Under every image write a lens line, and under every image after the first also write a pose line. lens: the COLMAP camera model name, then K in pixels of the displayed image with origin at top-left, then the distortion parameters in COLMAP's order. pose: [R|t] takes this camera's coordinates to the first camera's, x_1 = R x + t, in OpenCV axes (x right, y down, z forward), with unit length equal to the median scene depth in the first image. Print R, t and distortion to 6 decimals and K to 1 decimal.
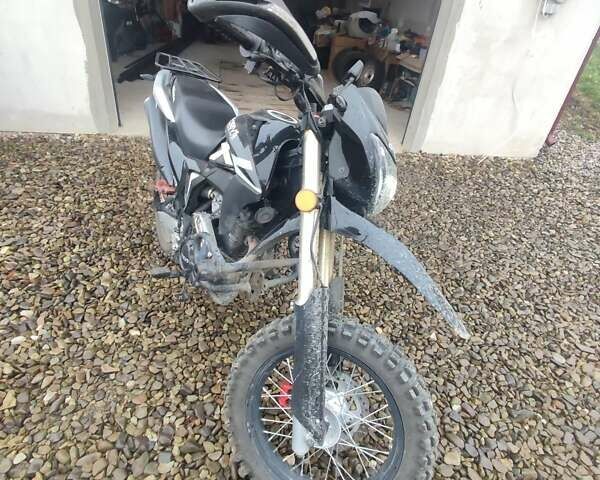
lens RADIAL K [[365.0, 0, 300.0], [0, 365.0, 240.0], [0, 0, 1]] dist [0.005592, 0.002757]
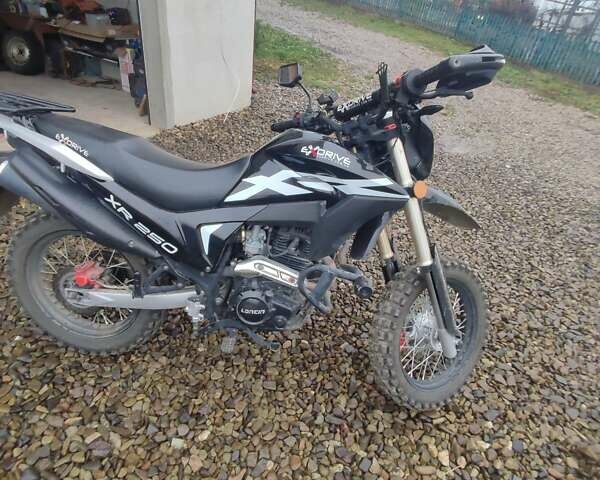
lens RADIAL K [[365.0, 0, 300.0], [0, 365.0, 240.0], [0, 0, 1]] dist [0.005592, 0.002757]
pose [[0.586733, -0.474456, 0.656229, -0.619998], [0.400694, 0.874320, 0.273878, -0.250344], [-0.703697, 0.102254, 0.703104, 0.221153]]
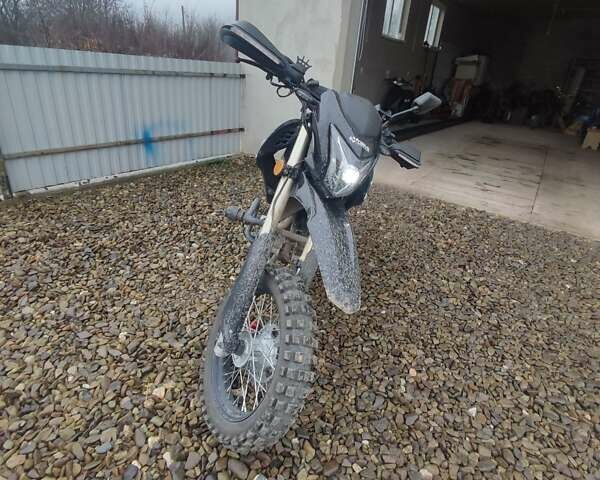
lens RADIAL K [[365.0, 0, 300.0], [0, 365.0, 240.0], [0, 0, 1]] dist [0.005592, 0.002757]
pose [[0.741610, 0.253045, -0.621275, 0.528484], [-0.367570, 0.928007, -0.060789, 0.104916], [0.561166, 0.273444, 0.781231, 0.029924]]
